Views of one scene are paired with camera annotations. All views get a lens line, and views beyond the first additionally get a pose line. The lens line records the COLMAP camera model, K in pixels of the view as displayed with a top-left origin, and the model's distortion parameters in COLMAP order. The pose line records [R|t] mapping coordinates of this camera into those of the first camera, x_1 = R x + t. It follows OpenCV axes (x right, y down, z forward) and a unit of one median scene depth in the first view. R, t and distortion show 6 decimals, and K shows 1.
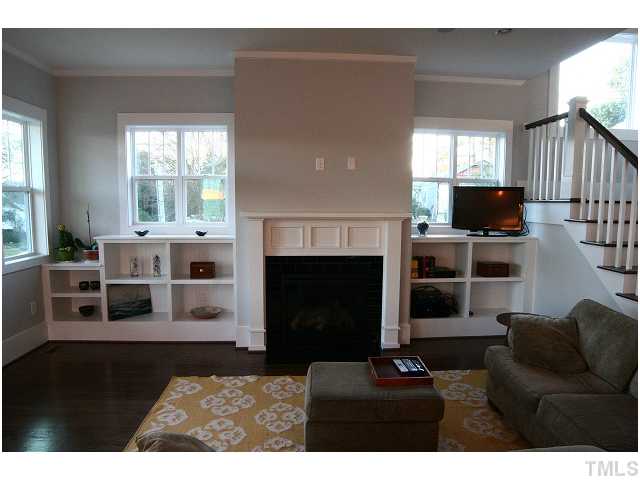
lens RADIAL K [[421.7, 0, 322.1], [0, 421.7, 245.8], [0, 0, 1]] dist [-0.074504, 0.002852]
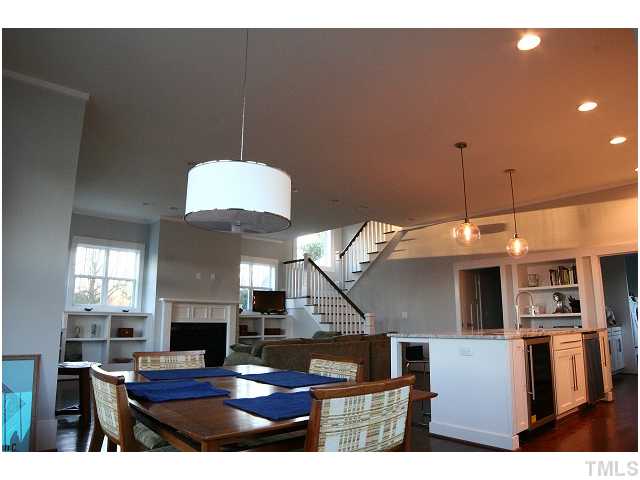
lens RADIAL K [[421.7, 0, 322.1], [0, 421.7, 245.8], [0, 0, 1]] dist [-0.074504, 0.002852]
pose [[0.796255, 0.100700, 0.596521, -0.711234], [0.064332, 0.966363, -0.249007, 0.193101], [-0.601531, 0.236649, 0.762993, -0.862139]]
